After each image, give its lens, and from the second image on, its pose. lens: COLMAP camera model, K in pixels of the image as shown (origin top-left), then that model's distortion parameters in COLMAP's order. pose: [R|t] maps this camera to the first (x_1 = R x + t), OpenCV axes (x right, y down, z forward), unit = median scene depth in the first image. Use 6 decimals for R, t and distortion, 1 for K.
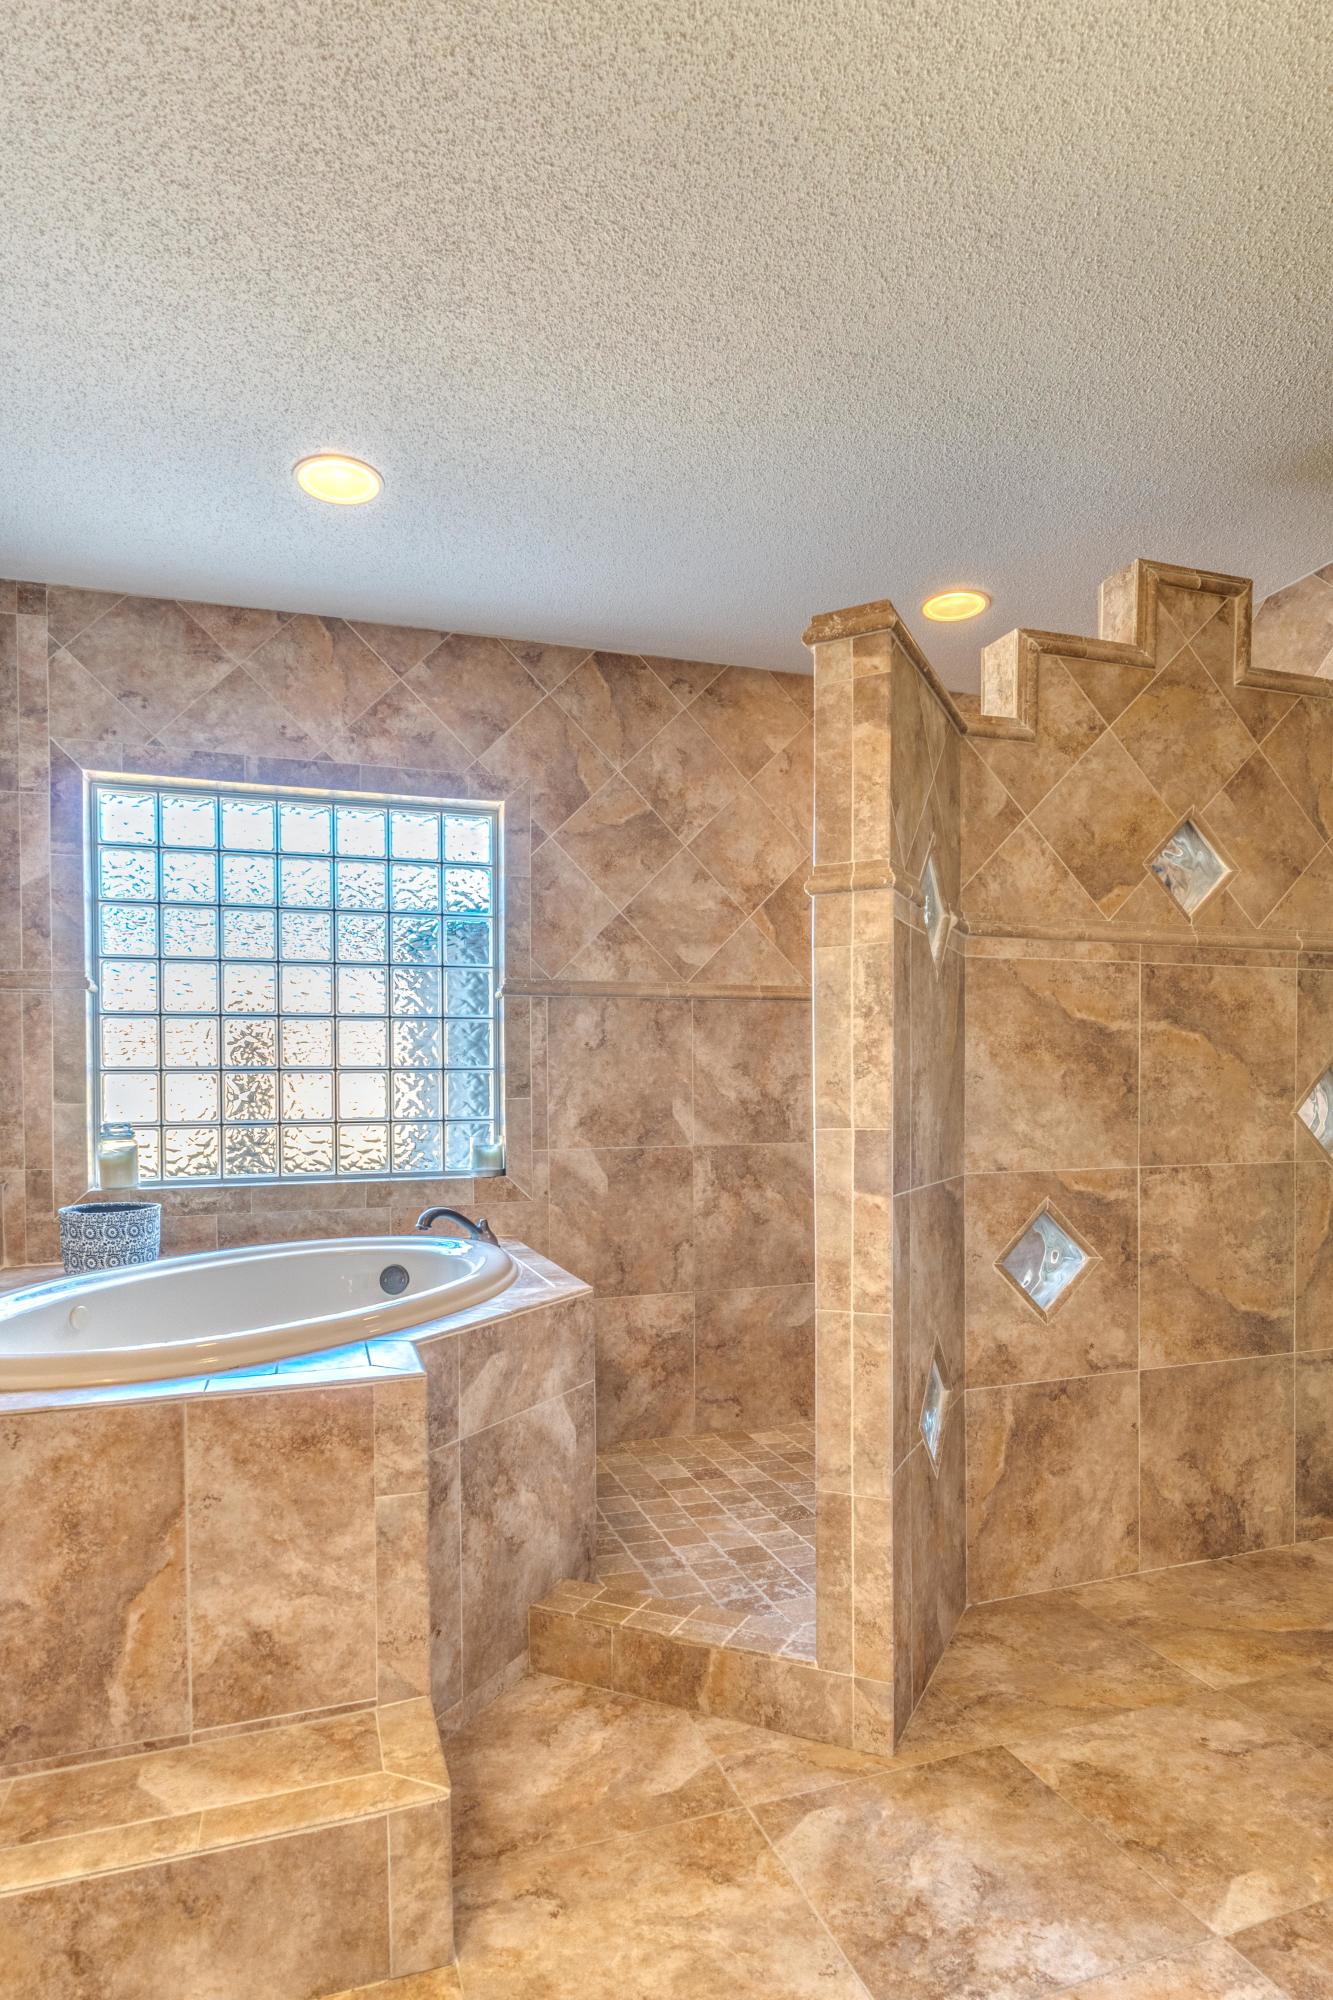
lens RADIAL K [[1074.6, 0, 661.7], [0, 1074.6, 1079.4], [0, 0, 1]] dist [-0.001839, -0.002458]
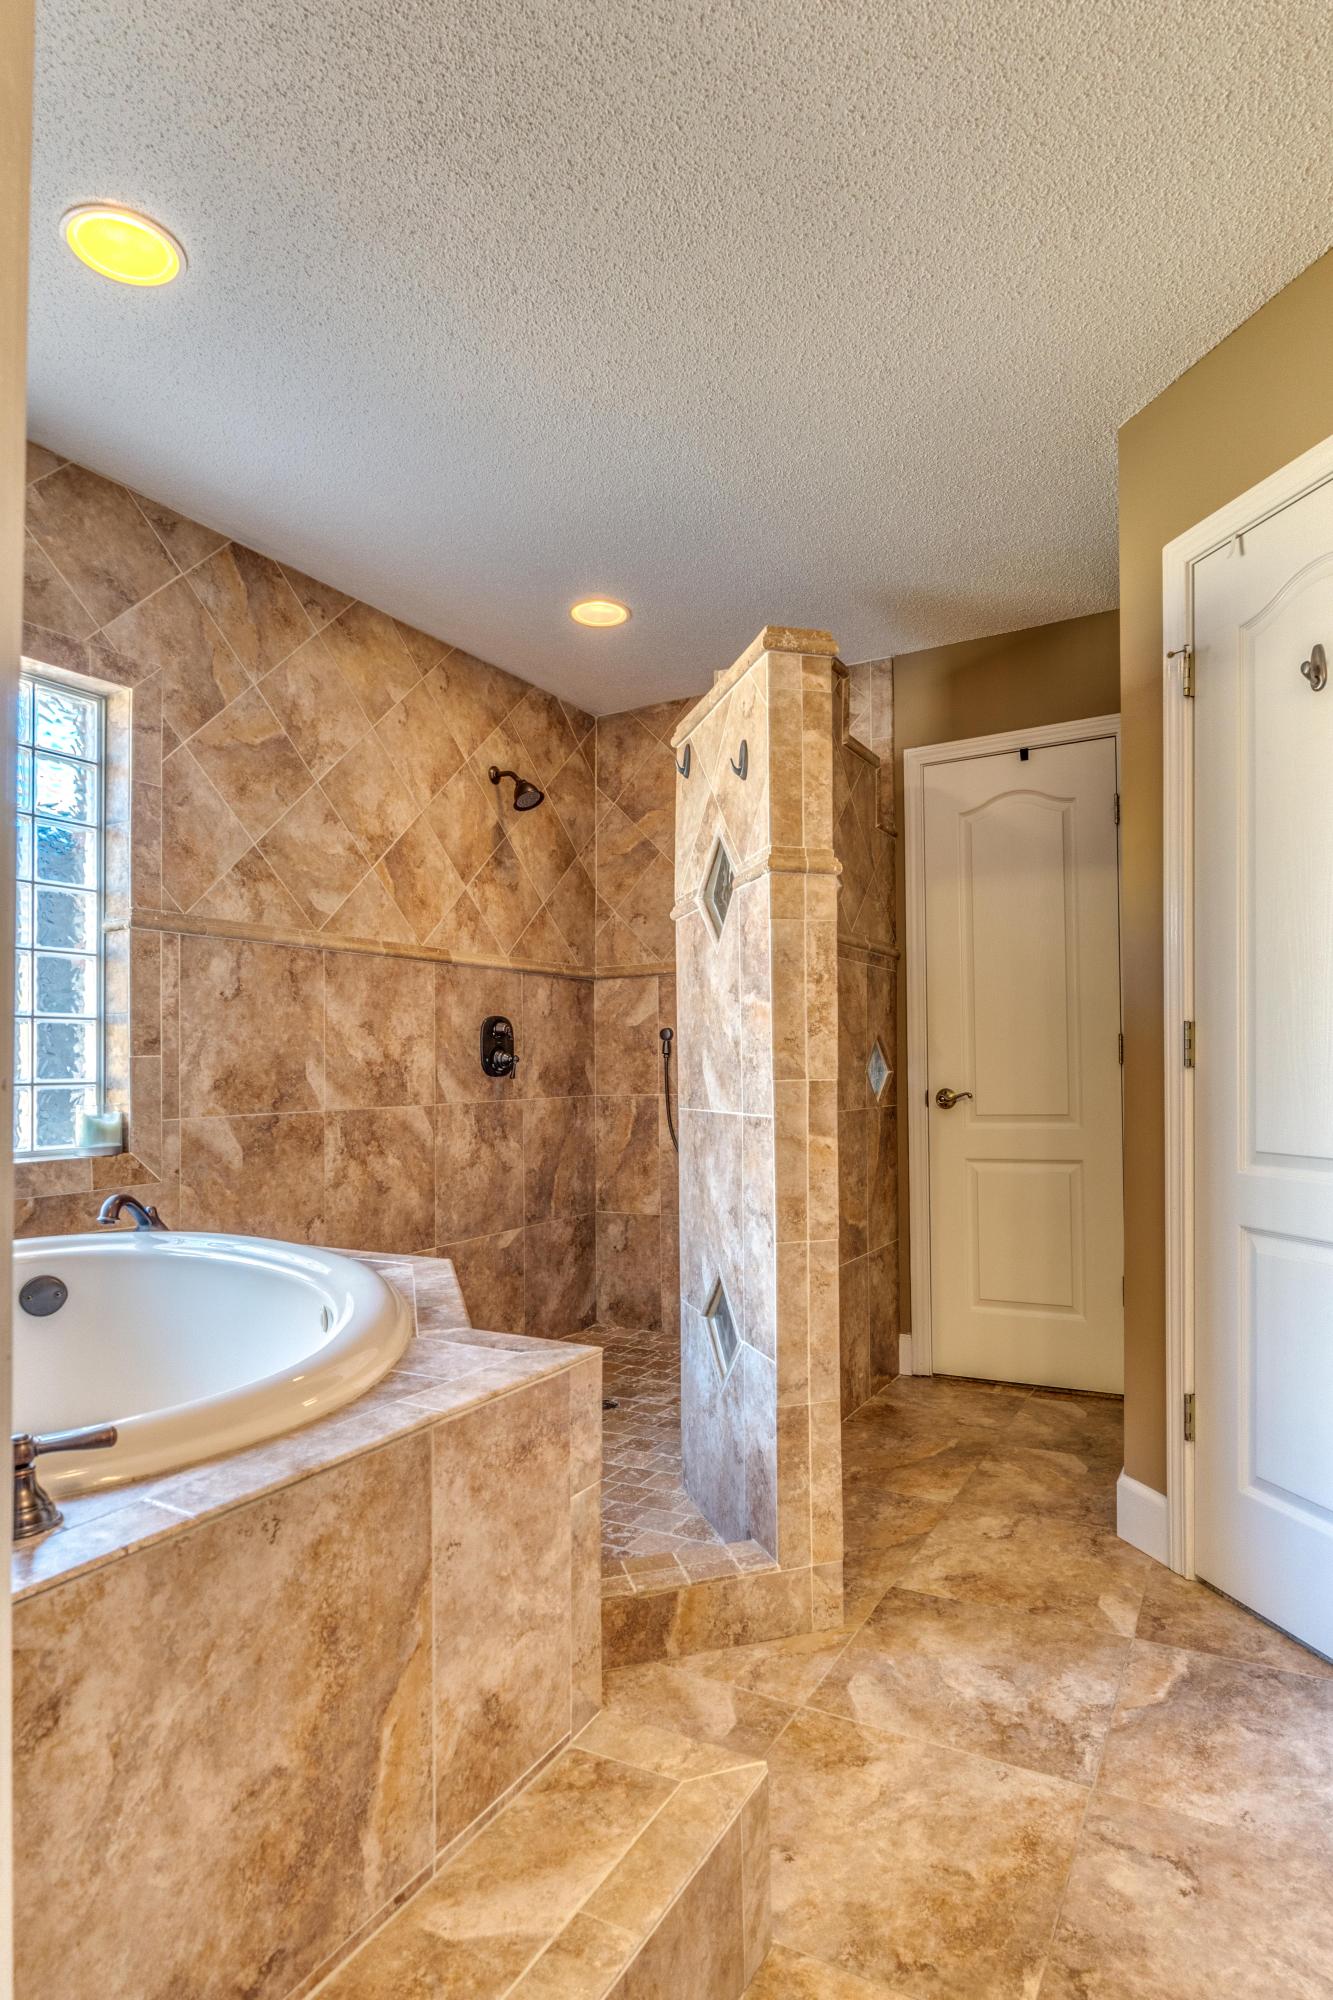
lens RADIAL K [[1074.6, 0, 666.6], [0, 1074.6, 1015.8], [0, 0, 1]] dist [-0.001839, -0.002458]
pose [[0.744792, 0.036068, 0.666321, -0.694493], [-0.013680, 0.999154, -0.038793, 0.024223], [-0.667156, 0.019777, 0.744655, 0.246177]]
